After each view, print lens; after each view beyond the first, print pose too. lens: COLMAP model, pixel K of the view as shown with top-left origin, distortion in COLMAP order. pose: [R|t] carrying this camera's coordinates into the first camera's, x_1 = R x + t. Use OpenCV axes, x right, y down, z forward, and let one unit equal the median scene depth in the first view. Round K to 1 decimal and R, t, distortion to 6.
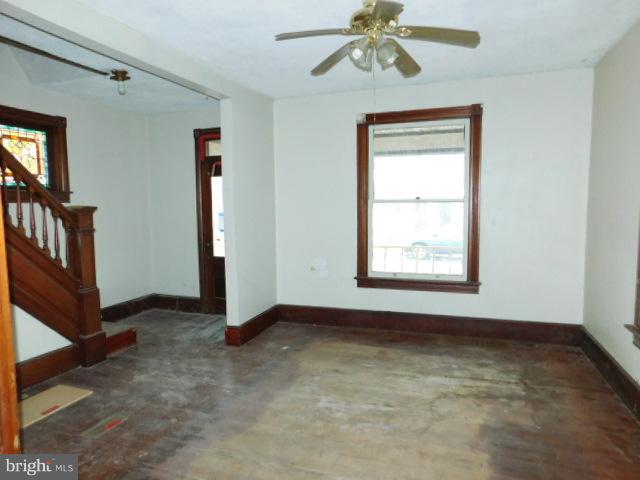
lens RADIAL K [[421.7, 0, 320.0], [0, 421.7, 240.0], [0, 0, 1]] dist [-0.068531, 0.057081]
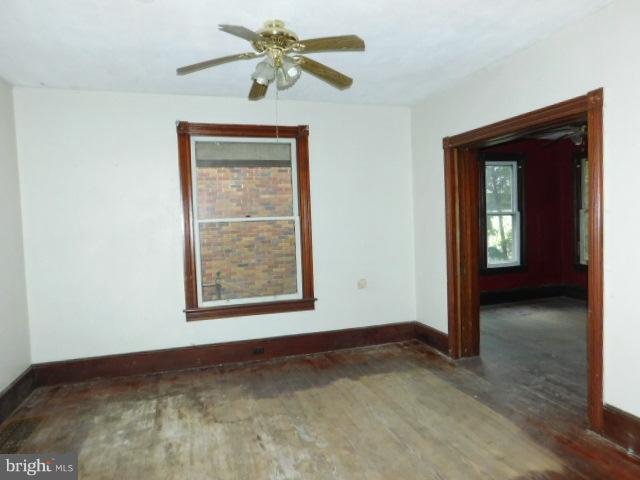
lens RADIAL K [[421.7, 0, 320.0], [0, 421.7, 240.0], [0, 0, 1]] dist [-0.068531, 0.057081]
pose [[-0.592069, -0.013586, 0.805773, -0.632466], [0.111519, 0.988857, 0.098616, -0.113488], [-0.798134, 0.148247, -0.583956, 1.306652]]
